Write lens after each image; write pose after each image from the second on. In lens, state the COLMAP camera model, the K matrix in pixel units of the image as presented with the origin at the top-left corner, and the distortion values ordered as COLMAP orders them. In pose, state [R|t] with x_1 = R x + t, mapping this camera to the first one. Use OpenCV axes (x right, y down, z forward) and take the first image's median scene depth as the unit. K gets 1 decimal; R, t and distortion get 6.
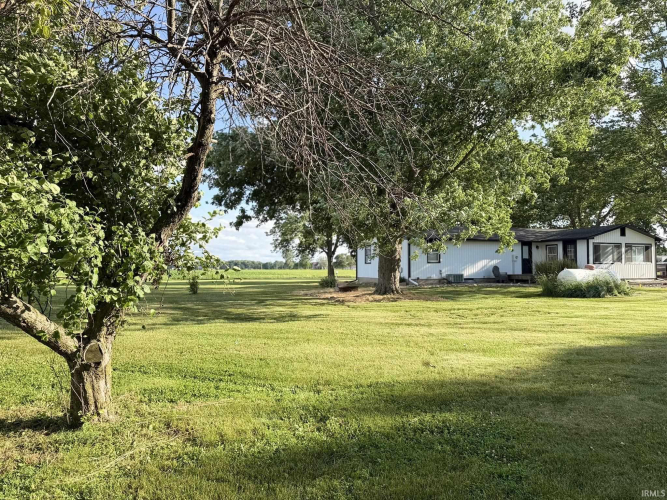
lens RADIAL K [[467.7, 0, 331.8], [0, 467.7, 251.1], [0, 0, 1]] dist [0.049650, -0.052814]
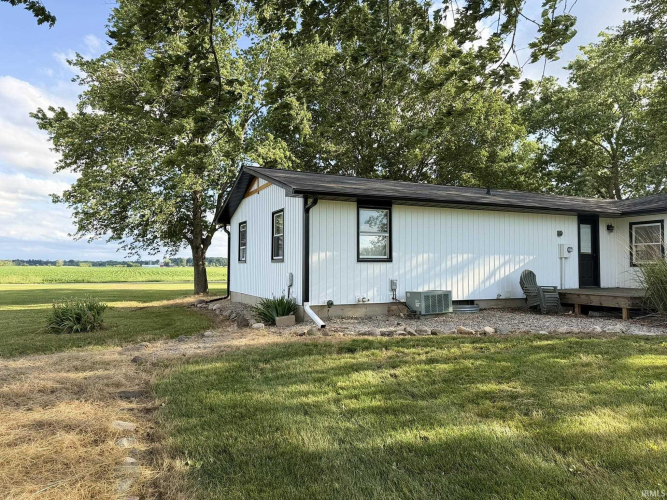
lens RADIAL K [[467.7, 0, 334.7], [0, 467.7, 250.8], [0, 0, 1]] dist [0.049650, -0.052814]
pose [[0.997799, 0.010490, 0.065475, 0.157066], [-0.010558, 0.999944, 0.000691, 0.016754], [-0.065464, -0.001380, 0.997854, 0.612183]]
